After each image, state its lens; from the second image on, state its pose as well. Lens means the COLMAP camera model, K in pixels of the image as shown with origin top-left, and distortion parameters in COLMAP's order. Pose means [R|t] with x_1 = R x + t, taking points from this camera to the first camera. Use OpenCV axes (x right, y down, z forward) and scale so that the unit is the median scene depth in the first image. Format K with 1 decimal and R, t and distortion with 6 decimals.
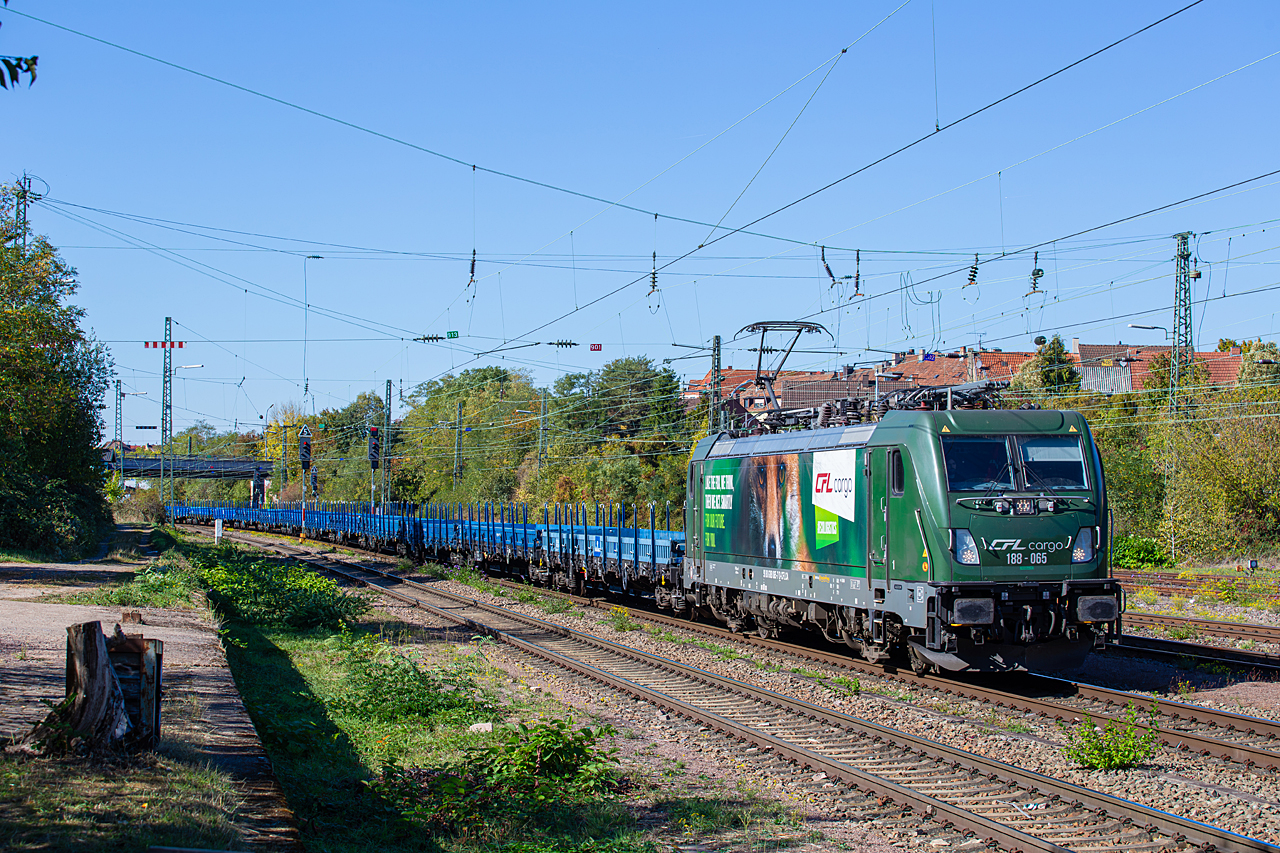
lens RADIAL K [[2661.2, 0, 640.0], [0, 2661.2, 426.5], [0, 0, 1]] dist [-0.267345, -0.435686]
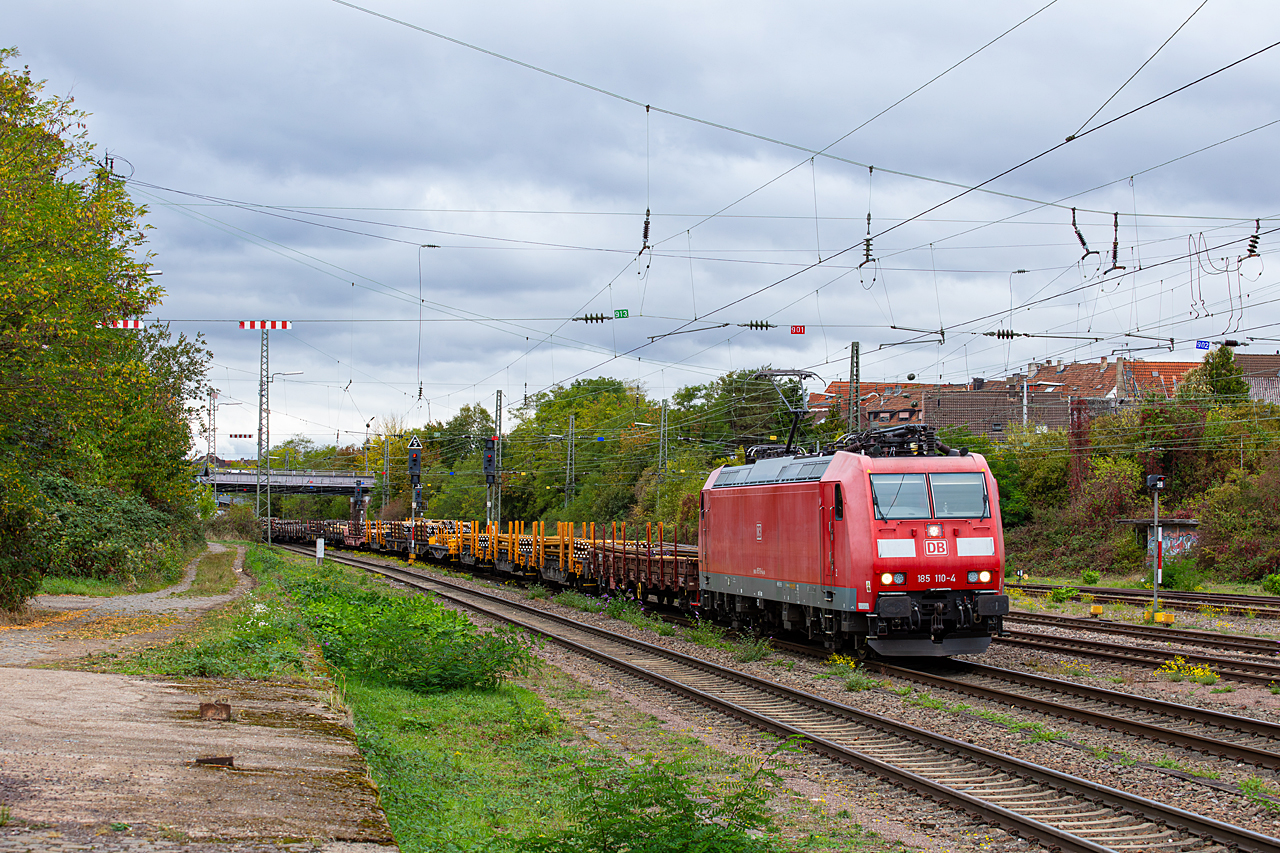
lens RADIAL K [[2661.2, 0, 640.0], [0, 2661.2, 426.5], [0, 0, 1]] dist [-0.267345, -0.435686]
pose [[0.999360, 0.003227, -0.035631, -0.013697], [-0.003470, 0.999971, -0.006753, 0.001965], [0.035608, 0.006872, 0.999342, 0.073474]]
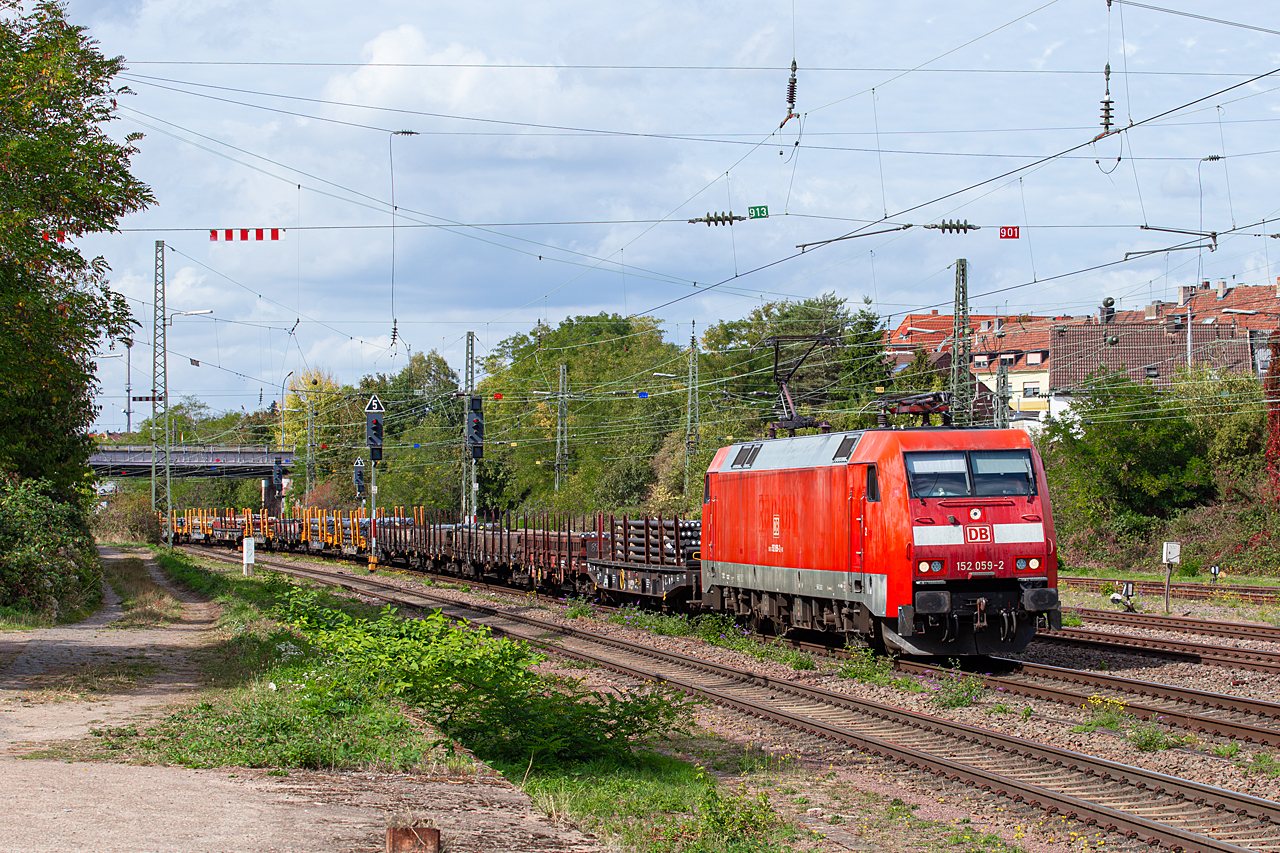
lens RADIAL K [[3523.6, 0, 739.2], [0, 3523.6, 516.8], [0, 0, 1]] dist [-0.200859, -1.127633]
pose [[0.999938, -0.010911, -0.002212, -0.028174], [0.010977, 0.999416, 0.032374, 0.002258], [0.001858, -0.032396, 0.999473, 0.096423]]
